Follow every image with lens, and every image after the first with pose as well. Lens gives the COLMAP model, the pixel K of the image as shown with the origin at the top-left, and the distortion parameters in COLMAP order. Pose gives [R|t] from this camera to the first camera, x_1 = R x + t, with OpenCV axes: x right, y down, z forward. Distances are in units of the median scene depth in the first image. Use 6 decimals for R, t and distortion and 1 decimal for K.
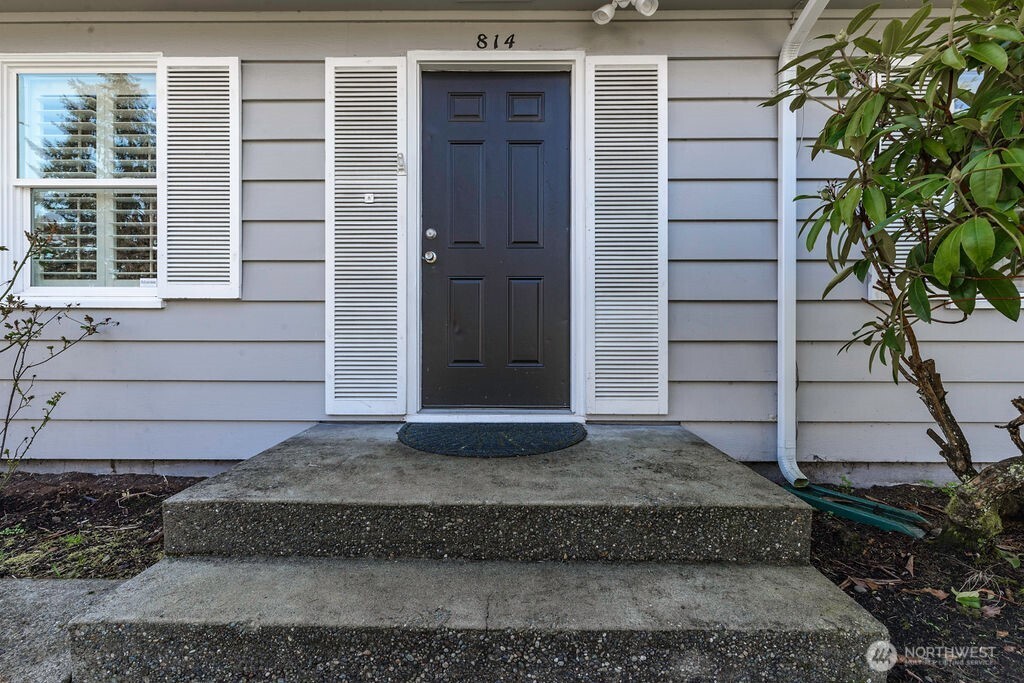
lens RADIAL K [[443.0, 0, 512.0], [0, 443.0, 341.5], [0, 0, 1]] dist [0.000812, 0.000853]
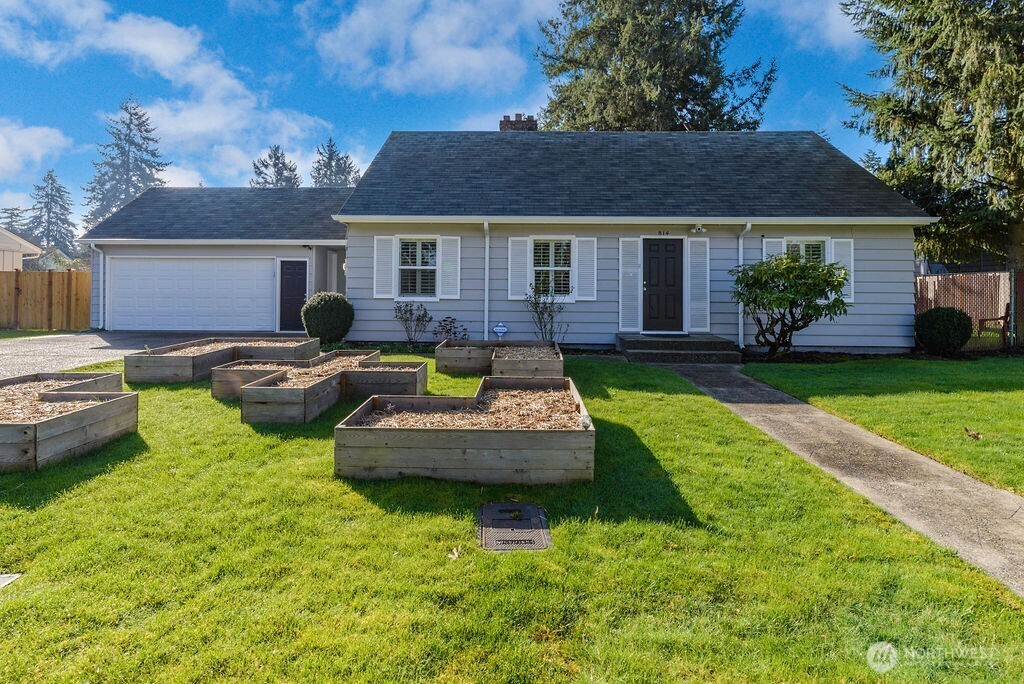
lens RADIAL K [[443.0, 0, 512.0], [0, 443.0, 342.0], [0, 0, 1]] dist [0.000812, 0.000853]
pose [[0.999975, 0.007045, -0.000612, -1.328436], [-0.007052, 0.999894, -0.012714, 0.307966], [0.000522, 0.012718, 0.999919, -2.775529]]
